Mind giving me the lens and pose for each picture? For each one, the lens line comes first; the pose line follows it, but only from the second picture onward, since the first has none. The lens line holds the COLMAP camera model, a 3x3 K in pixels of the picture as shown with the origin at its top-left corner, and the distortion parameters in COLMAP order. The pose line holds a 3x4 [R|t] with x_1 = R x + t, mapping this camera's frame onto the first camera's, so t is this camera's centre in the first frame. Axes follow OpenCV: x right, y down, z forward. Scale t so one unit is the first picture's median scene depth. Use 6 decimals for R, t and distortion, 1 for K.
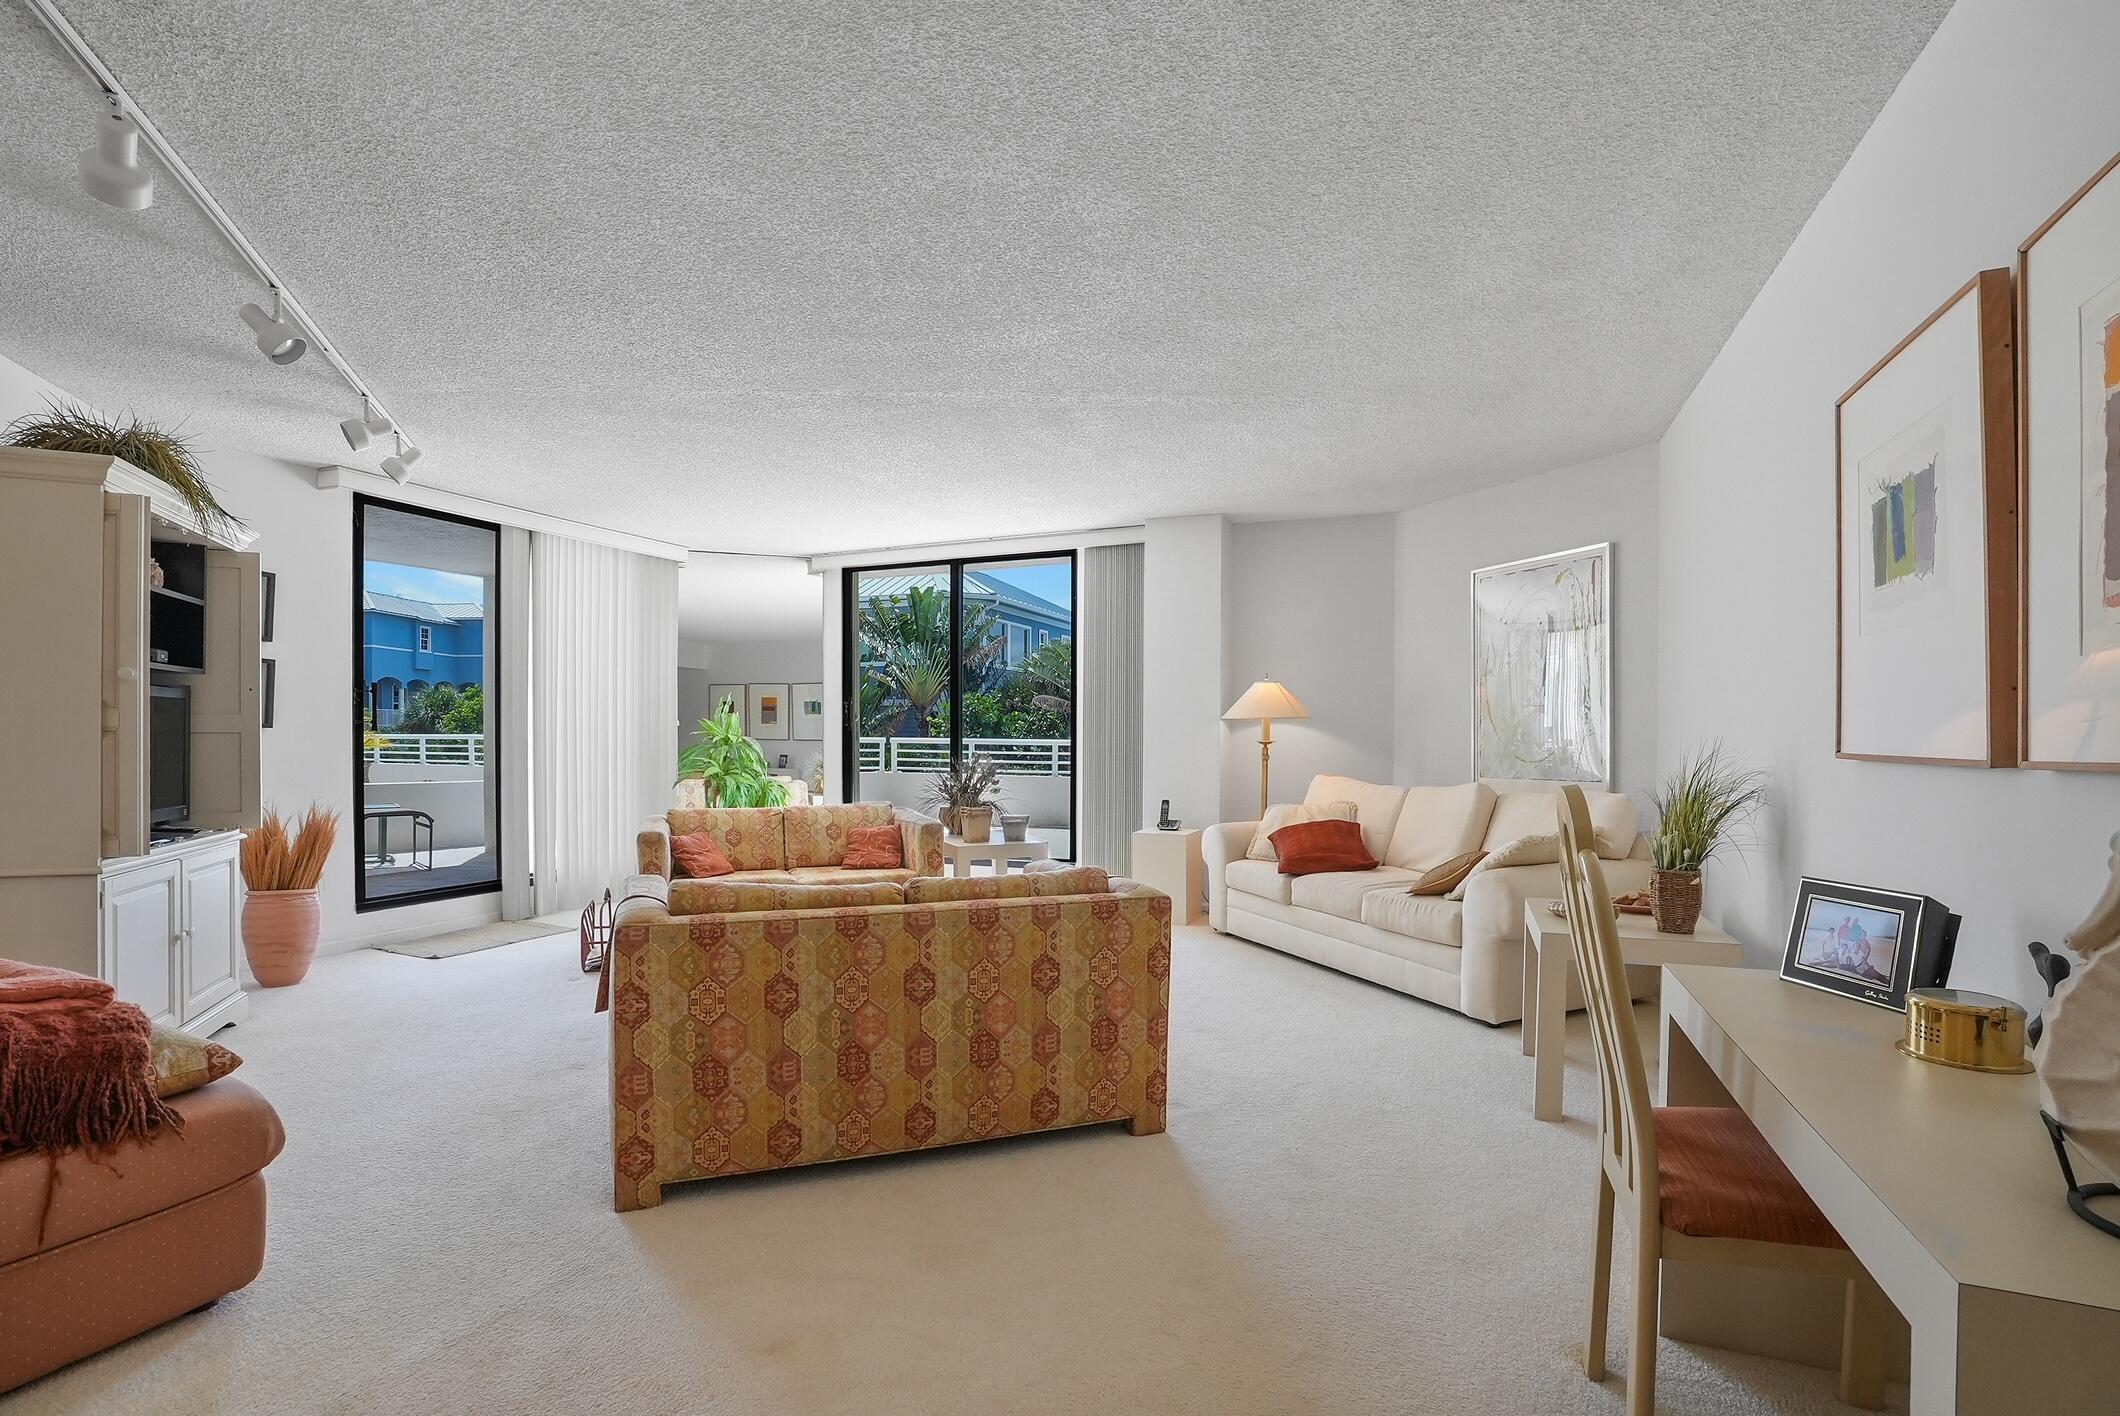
lens RADIAL K [[994.7, 0, 1047.5], [0, 994.7, 734.2], [0, 0, 1]] dist [-0.020216, -0.000009]
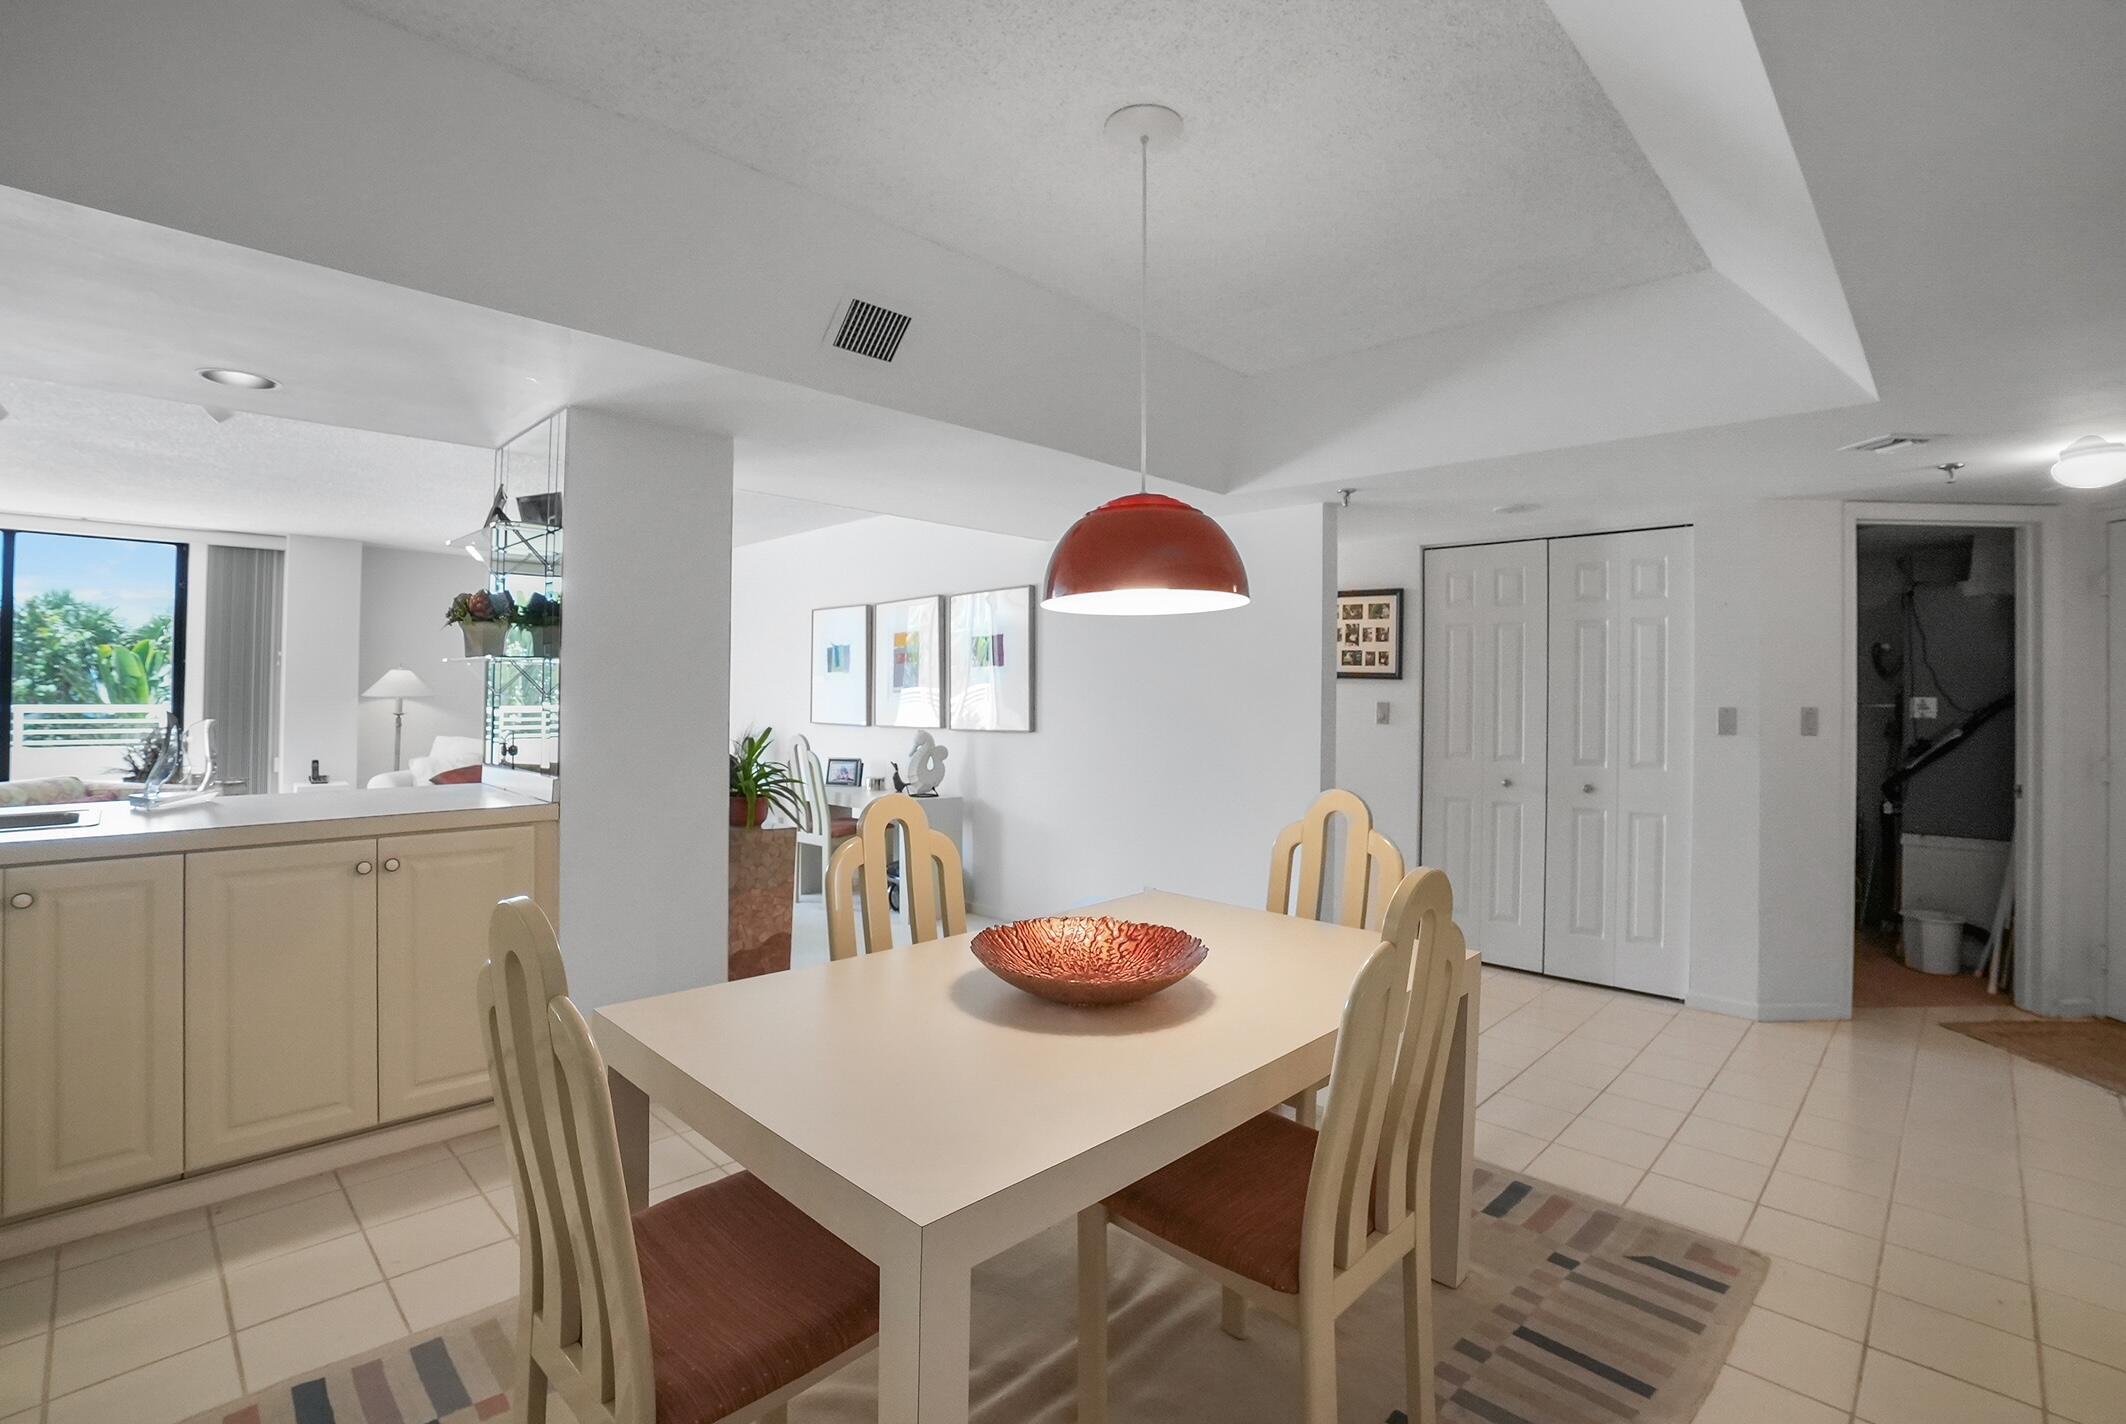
lens RADIAL K [[964.6, 0, 1014.7], [0, 964.6, 712.9], [0, 0, 1]] dist [-0.012173, 0.000212]
pose [[0.390178, -0.011531, 0.920667, -0.699860], [-0.012645, 0.999760, 0.017880, -0.028680], [-0.920653, -0.018618, 0.389939, -0.316616]]
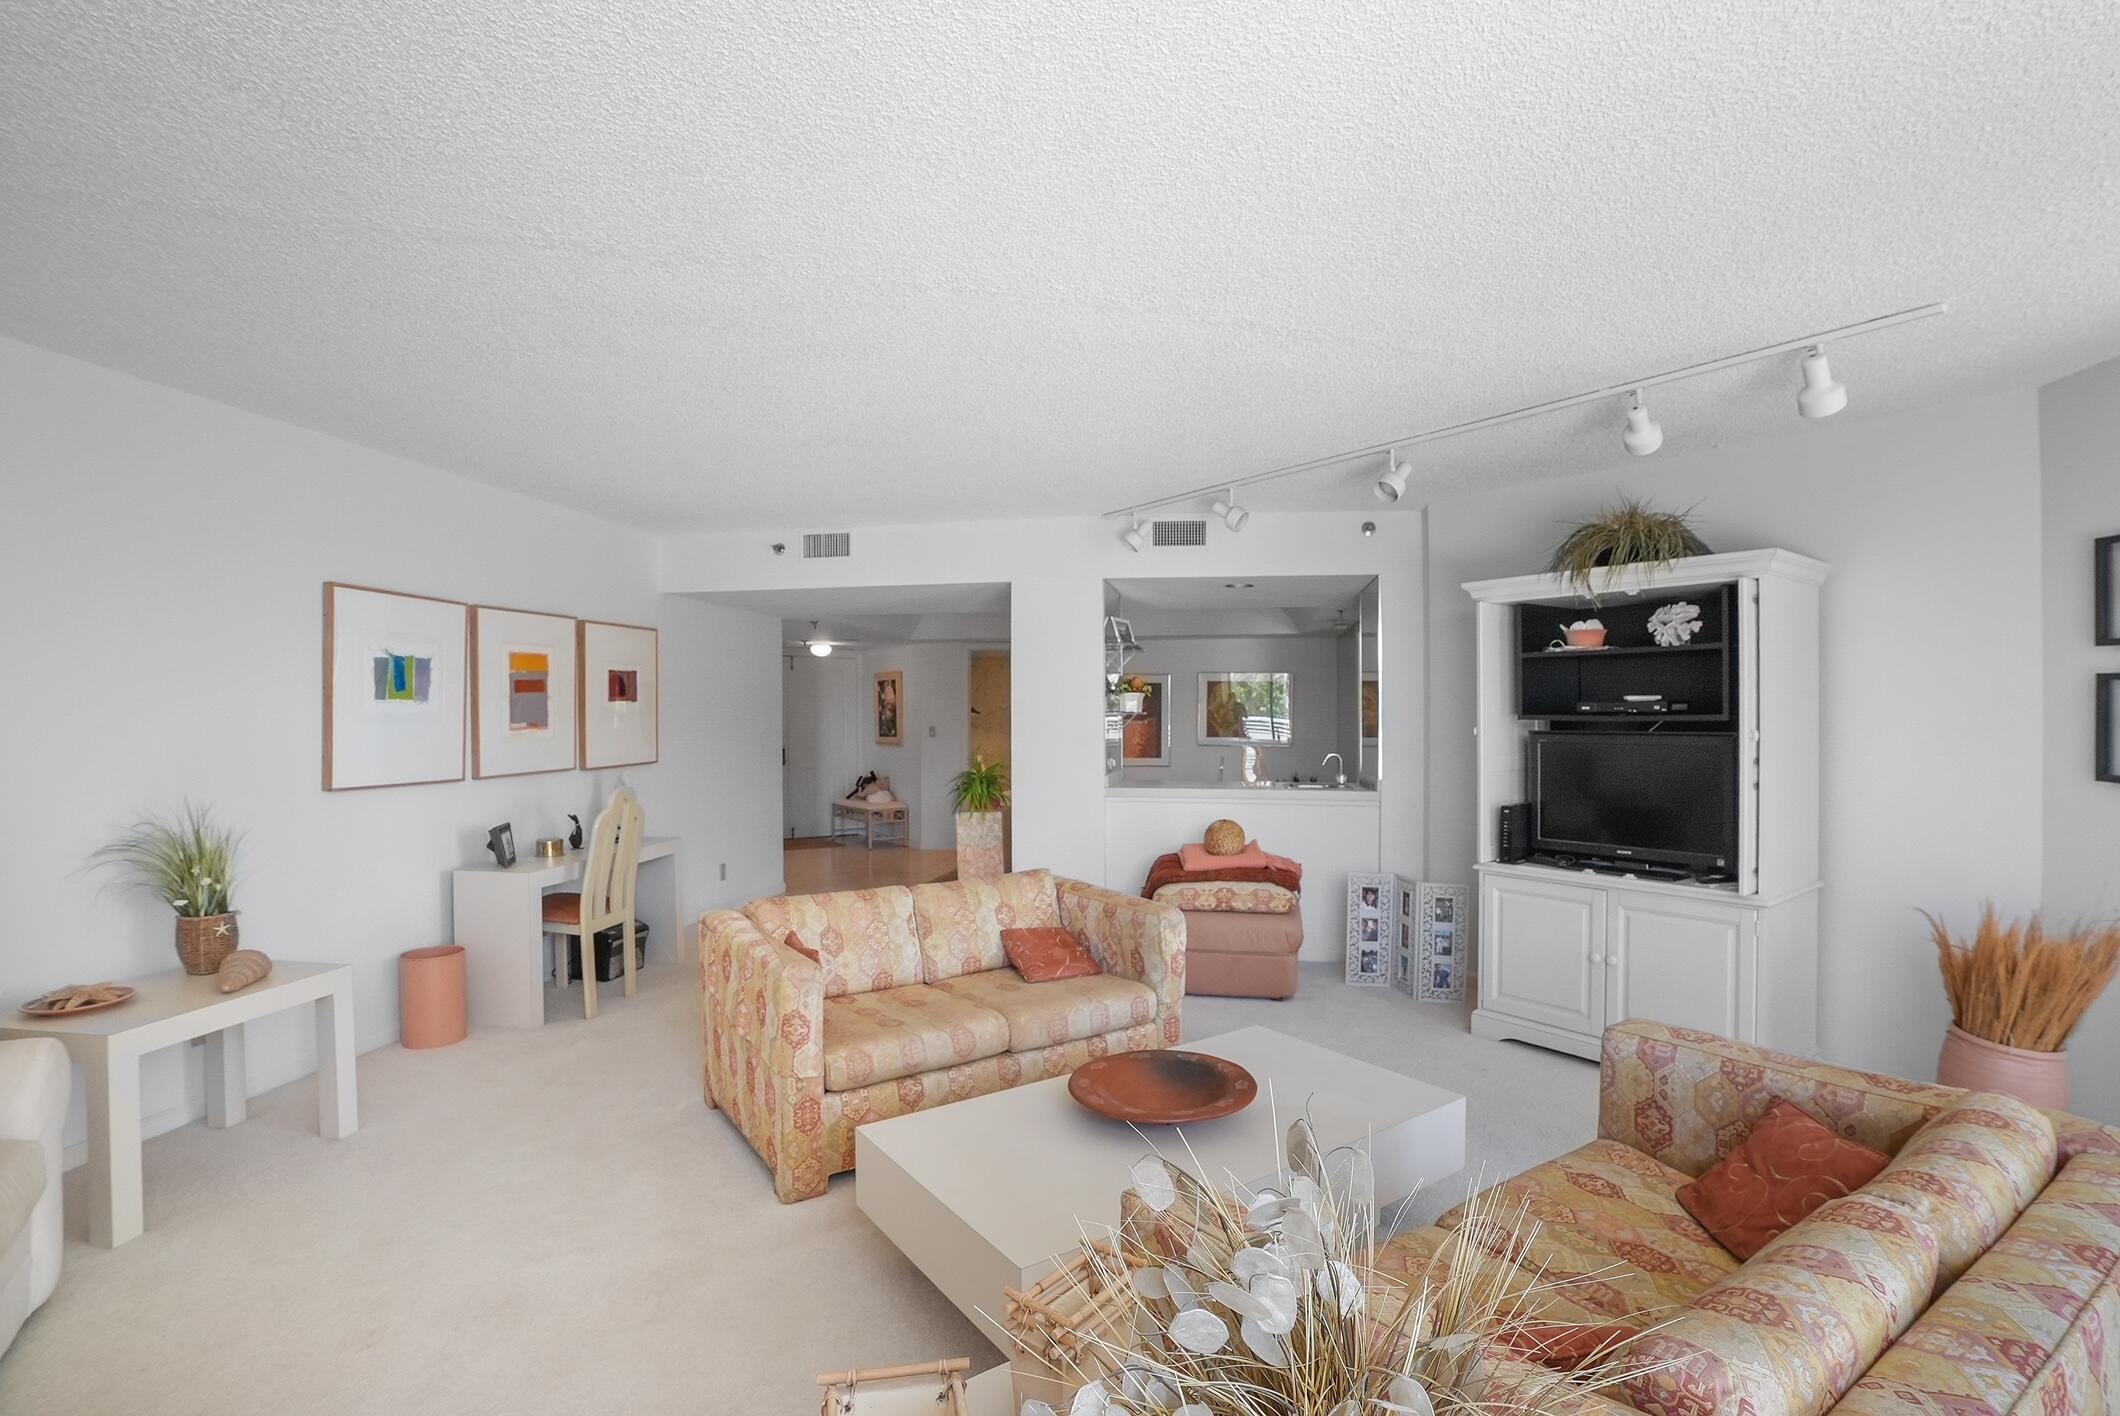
lens RADIAL K [[992.3, 0, 1067.8], [0, 992.3, 733.3], [0, 0, 1]] dist [-0.030669, 0.006347]
pose [[-0.969439, 0.003847, -0.245301, -0.019853], [0.000923, 0.999927, 0.012031, -0.037898], [0.245329, 0.011437, -0.969372, 1.143605]]
